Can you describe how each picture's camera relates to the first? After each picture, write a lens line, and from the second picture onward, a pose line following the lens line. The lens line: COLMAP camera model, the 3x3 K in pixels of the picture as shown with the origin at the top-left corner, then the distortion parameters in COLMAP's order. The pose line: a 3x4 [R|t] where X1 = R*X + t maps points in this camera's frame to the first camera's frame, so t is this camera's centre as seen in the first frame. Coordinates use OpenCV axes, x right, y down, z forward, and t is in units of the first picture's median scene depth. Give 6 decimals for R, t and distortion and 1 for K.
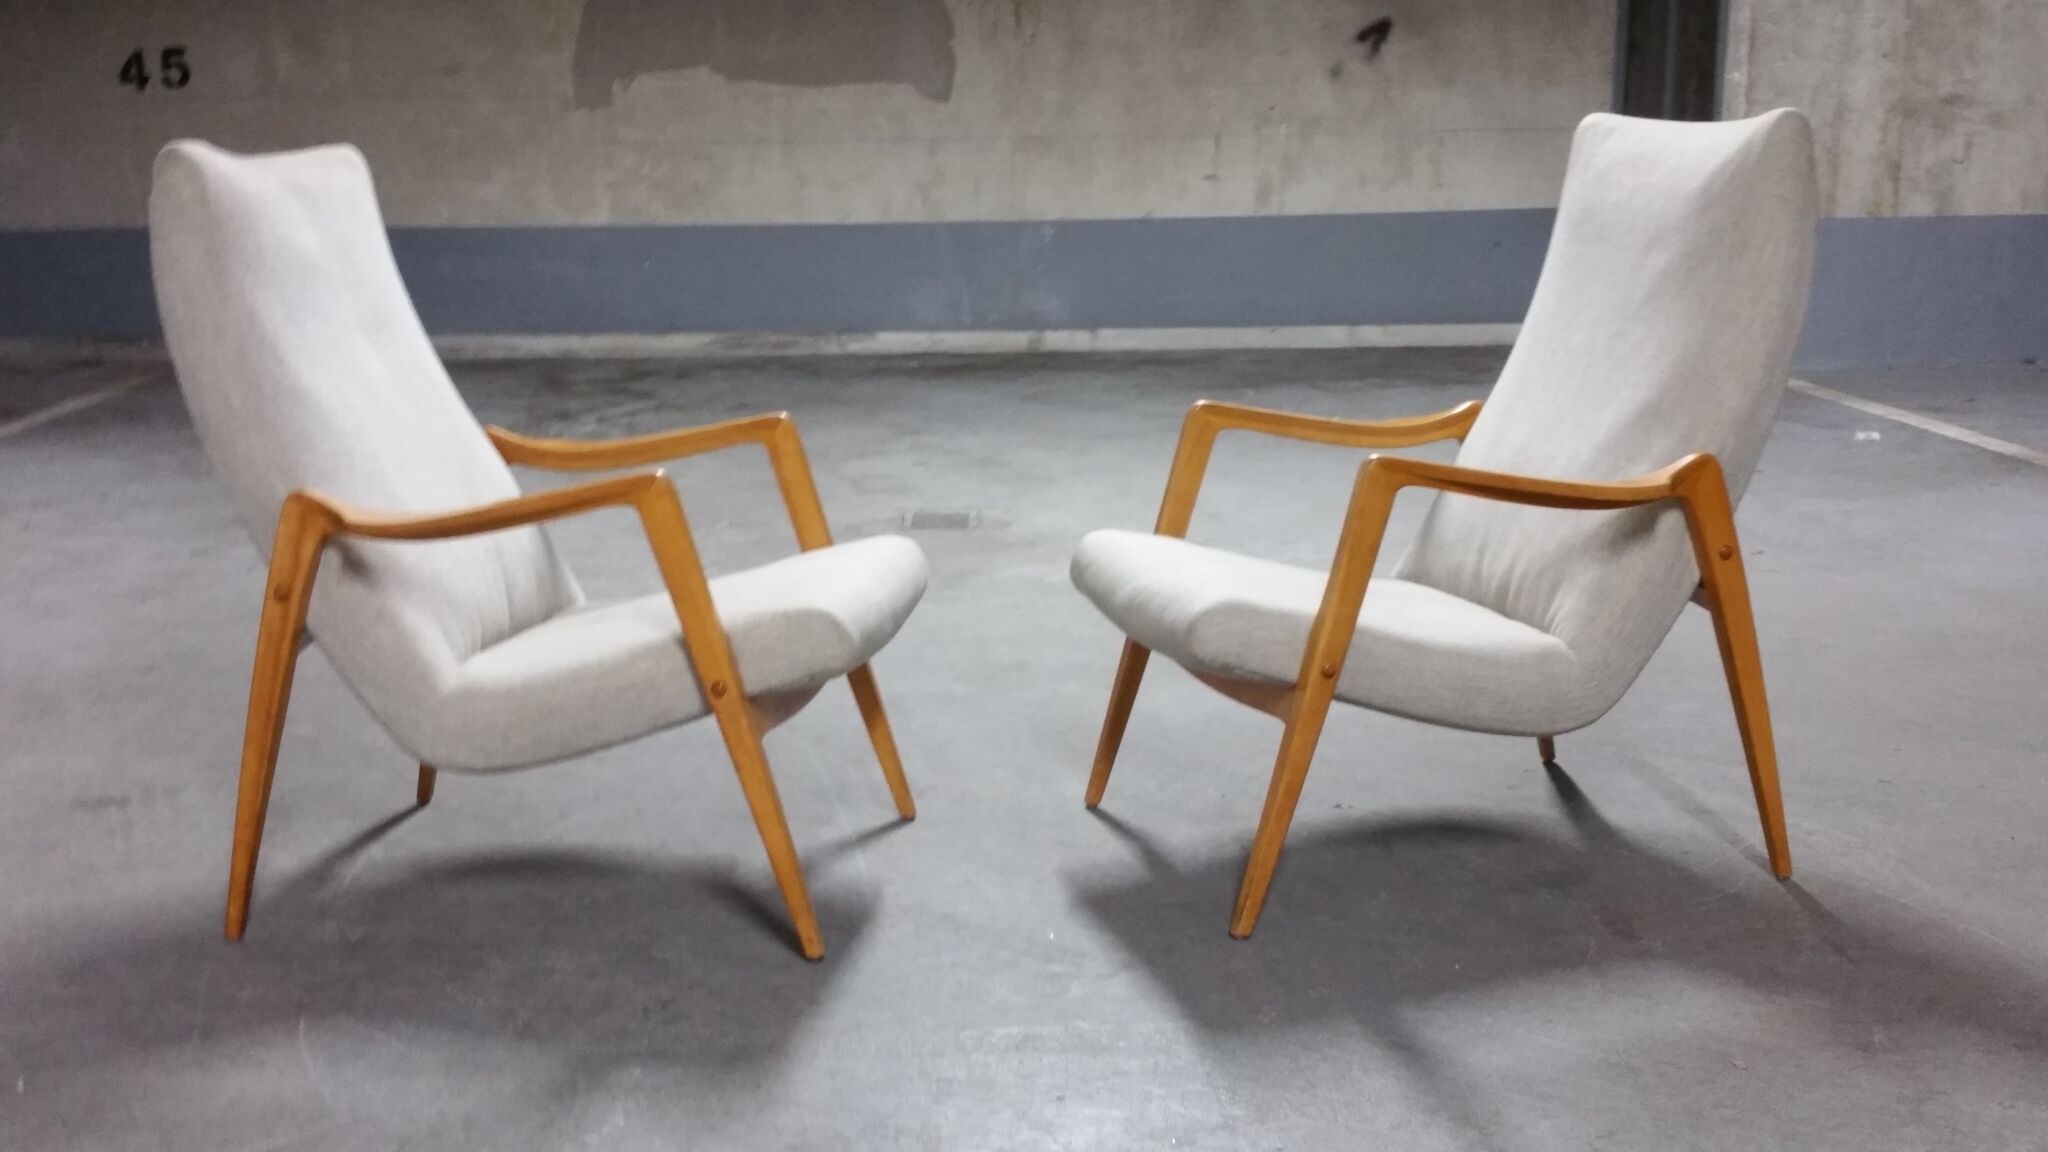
lens RADIAL K [[2137.1, 0, 1012.4], [0, 2137.1, 606.1], [0, 0, 1]] dist [0.169315, -0.395156]
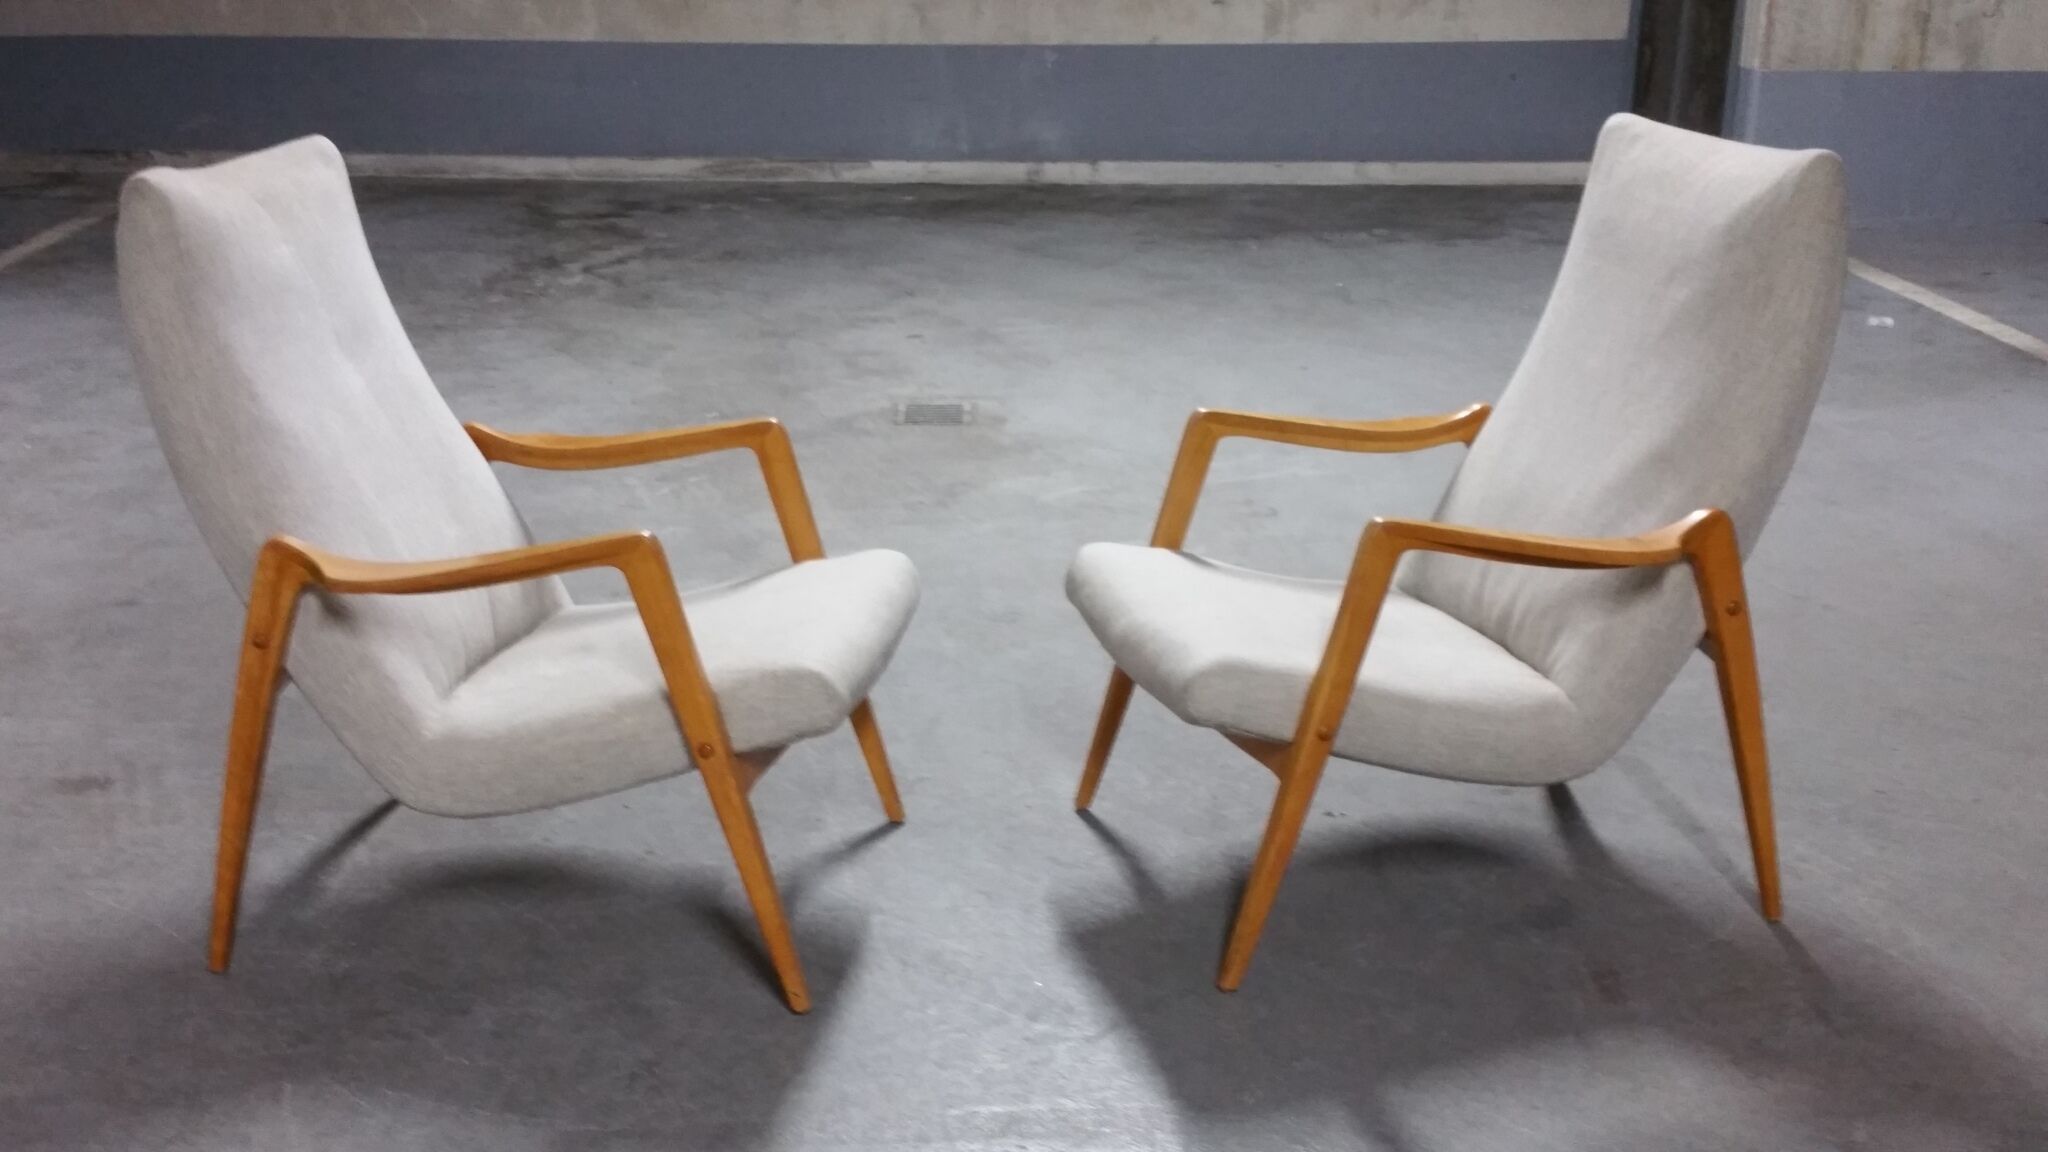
lens RADIAL K [[2143.7, 0, 1007.3], [0, 2143.7, 601.9], [0, 0, 1]] dist [0.170118, -0.406114]
pose [[0.999864, 0.016330, 0.002107, -0.000430], [-0.016461, 0.994285, 0.105483, -0.039818], [-0.000372, -0.105503, 0.994419, 0.006948]]
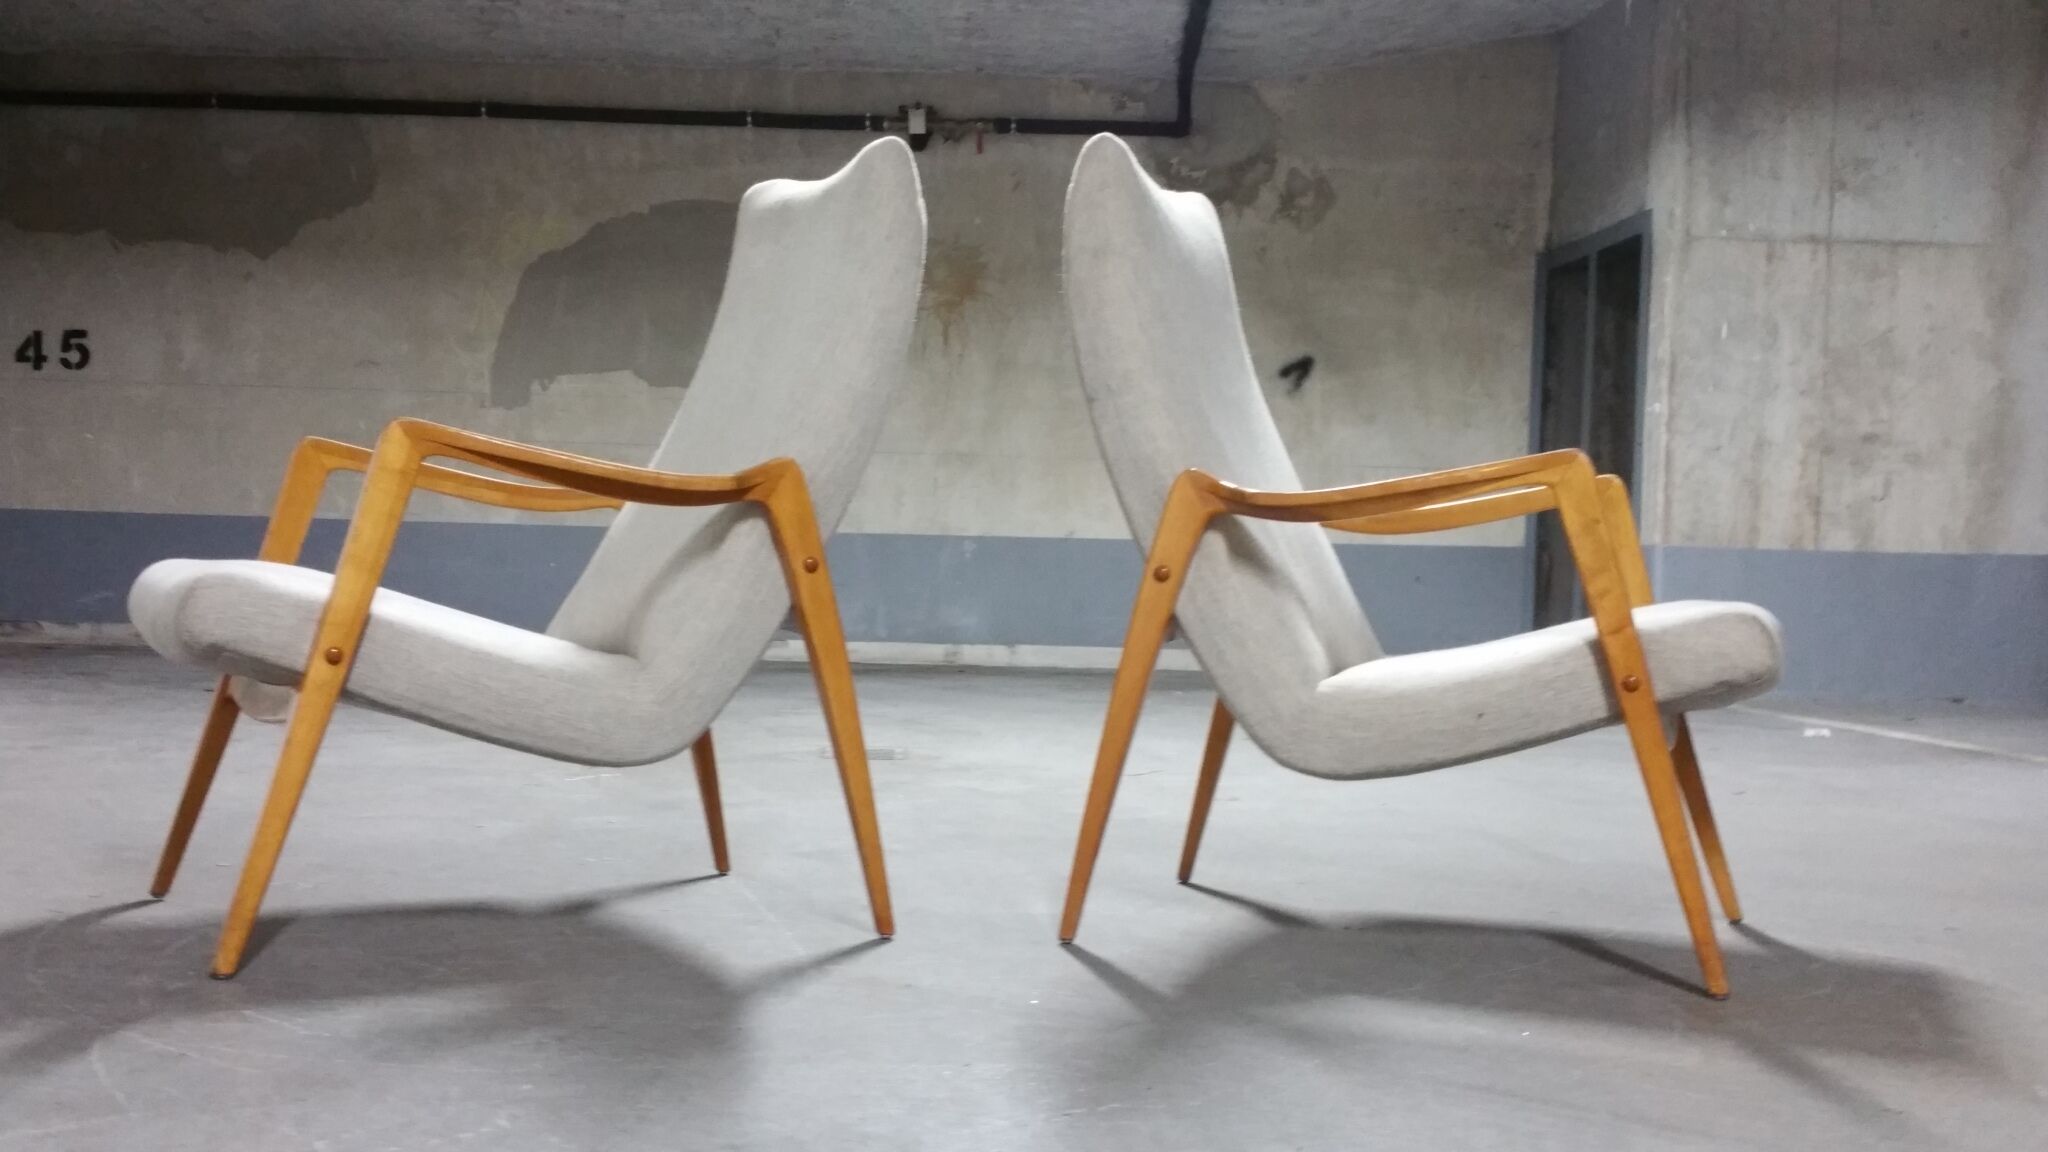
lens RADIAL K [[2142.8, 0, 1033.5], [0, 2142.8, 606.2], [0, 0, 1]] dist [0.153126, -0.324381]
pose [[0.997523, 0.040234, 0.057696, -0.011247], [-0.028347, 0.980643, -0.193740, 0.051115], [-0.064374, 0.191624, 0.979355, 0.048457]]
